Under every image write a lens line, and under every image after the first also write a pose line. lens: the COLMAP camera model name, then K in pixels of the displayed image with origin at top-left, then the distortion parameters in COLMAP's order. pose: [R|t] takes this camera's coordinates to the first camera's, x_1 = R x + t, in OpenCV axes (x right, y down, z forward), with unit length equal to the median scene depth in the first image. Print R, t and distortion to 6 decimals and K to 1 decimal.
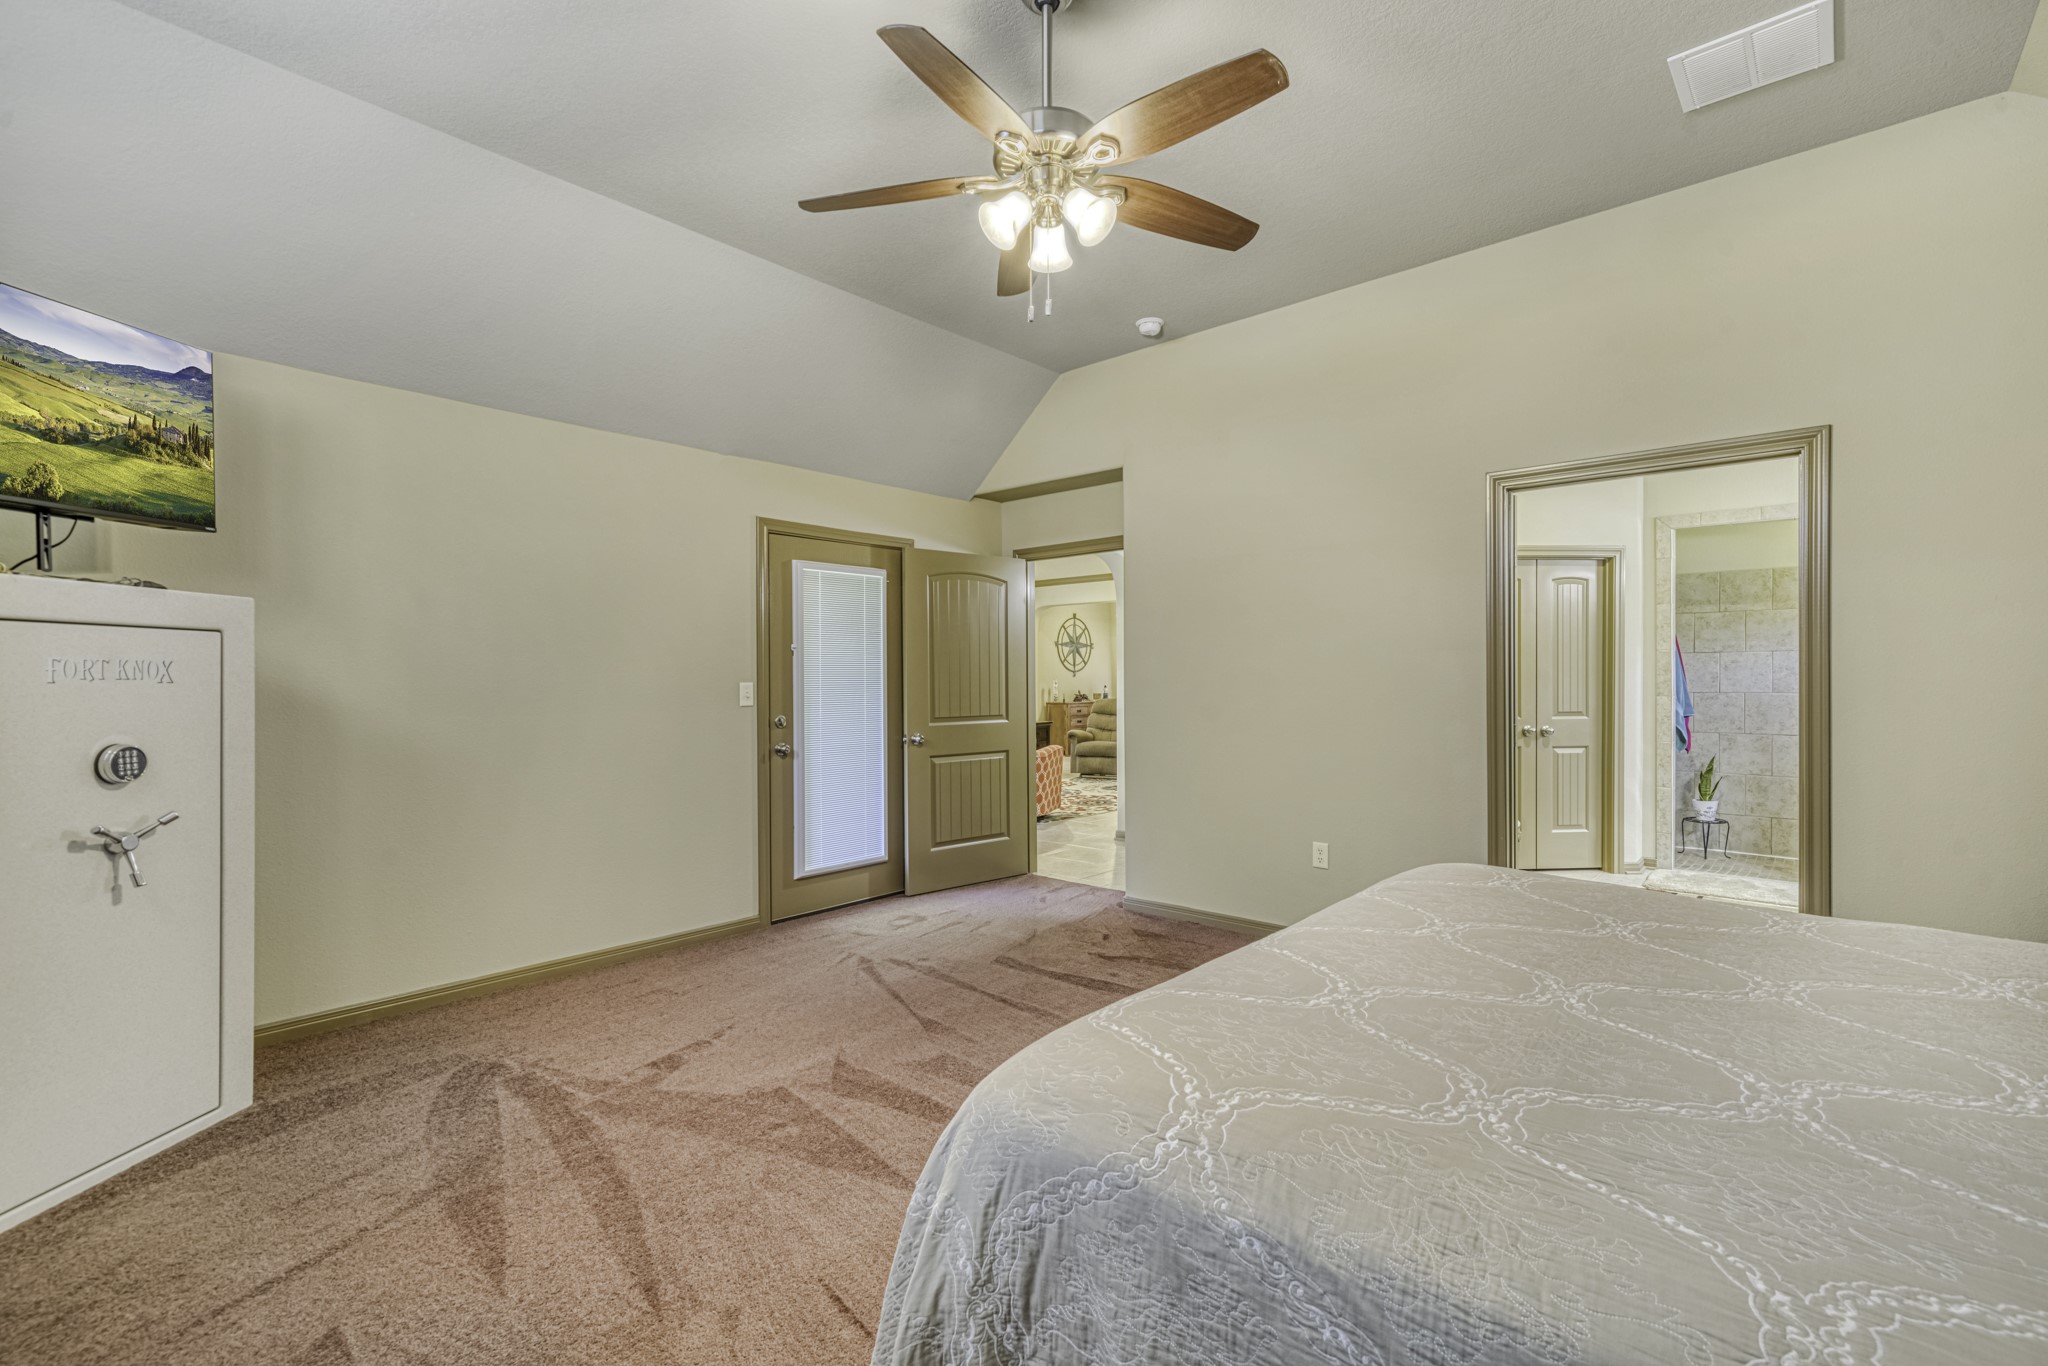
lens RADIAL K [[943.4, 0, 1024.0], [0, 943.4, 683.0], [0, 0, 1]] dist [0.001454, 0.000389]
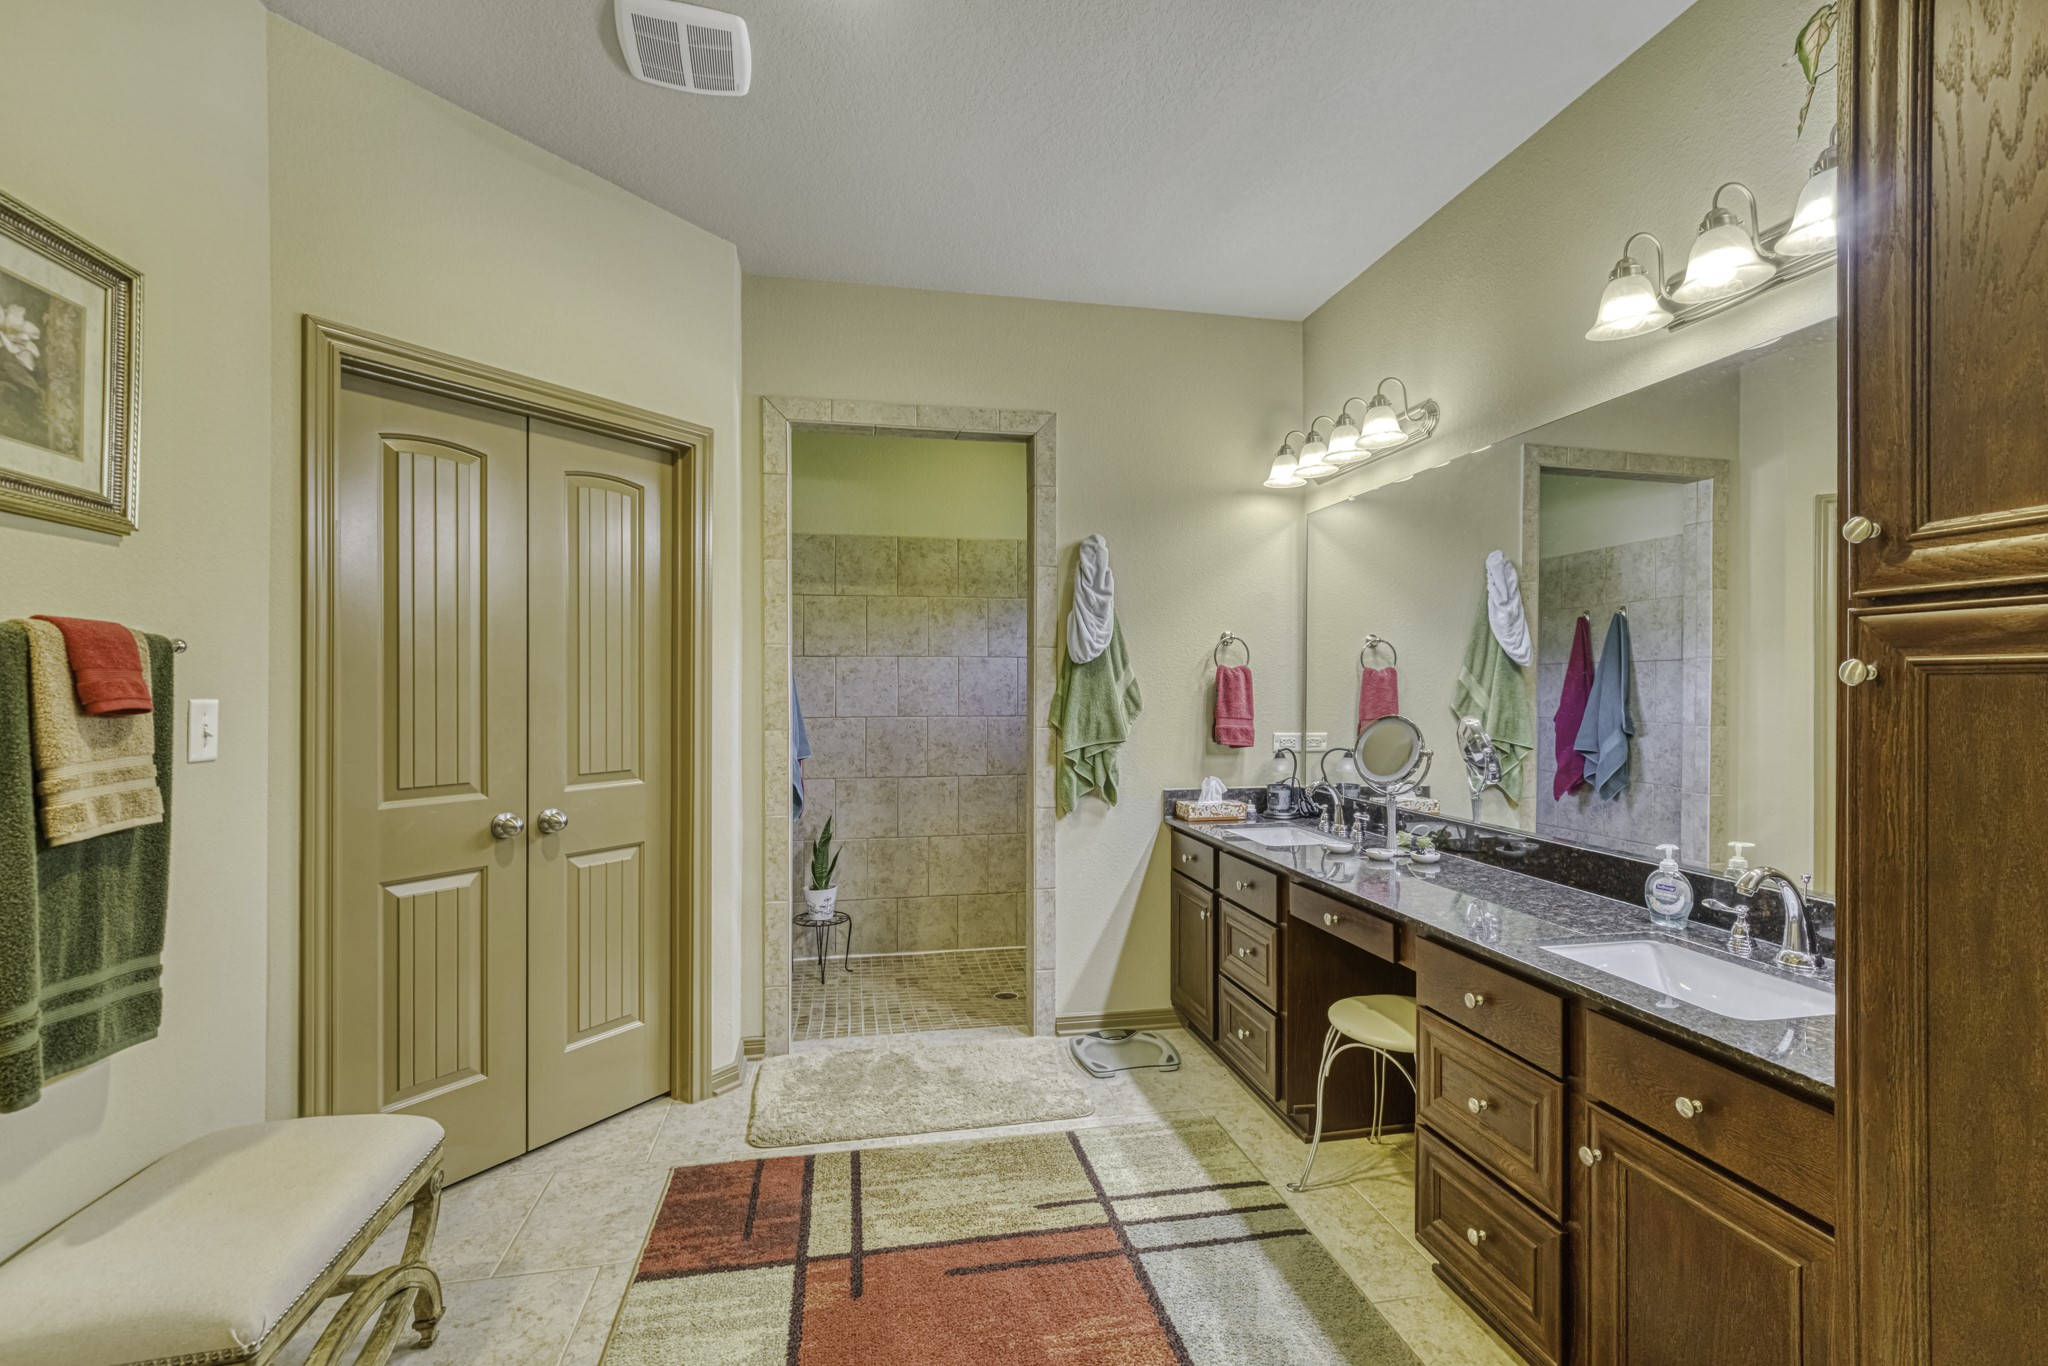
lens RADIAL K [[925.0, 0, 1024.0], [0, 925.0, 683.0], [0, 0, 1]] dist [0.000036, -0.000020]
pose [[0.617753, 0.005959, 0.786350, 0.317803], [0.007124, 0.999888, -0.013174, -0.004609], [-0.786340, 0.013740, 0.617641, 0.510161]]
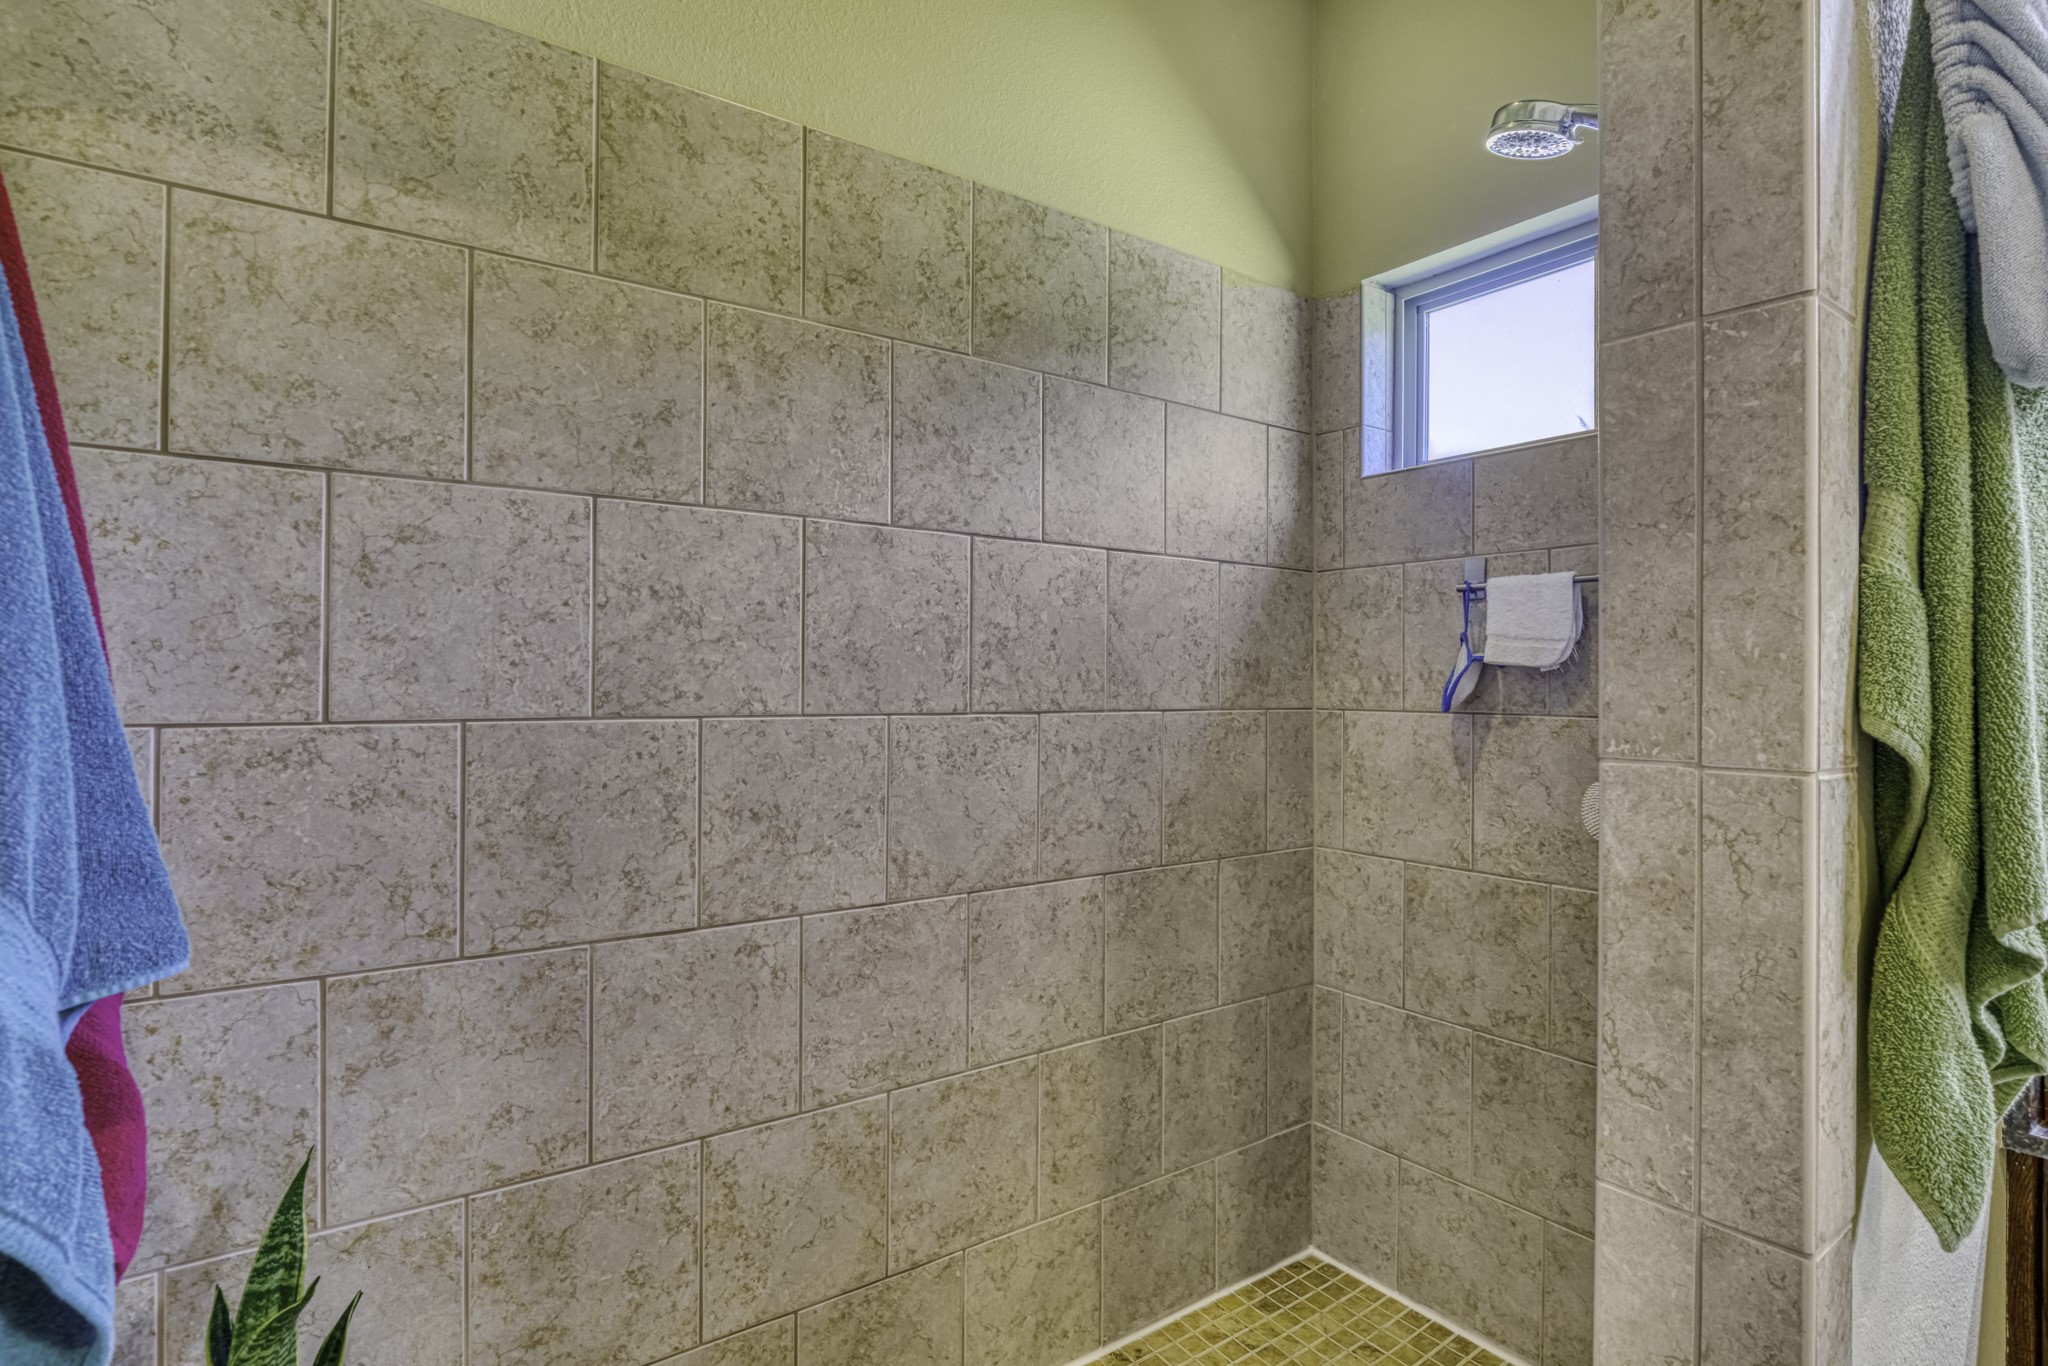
lens RADIAL K [[1062.3, 0, 1017.2], [0, 1062.3, 675.5], [0, 0, 1]] dist [-0.013630, 0.000573]
pose [[0.247461, 0.009337, 0.968853, 0.610818], [0.003373, 0.999939, -0.010498, 0.004534], [-0.968892, 0.005866, 0.247415, 0.867957]]
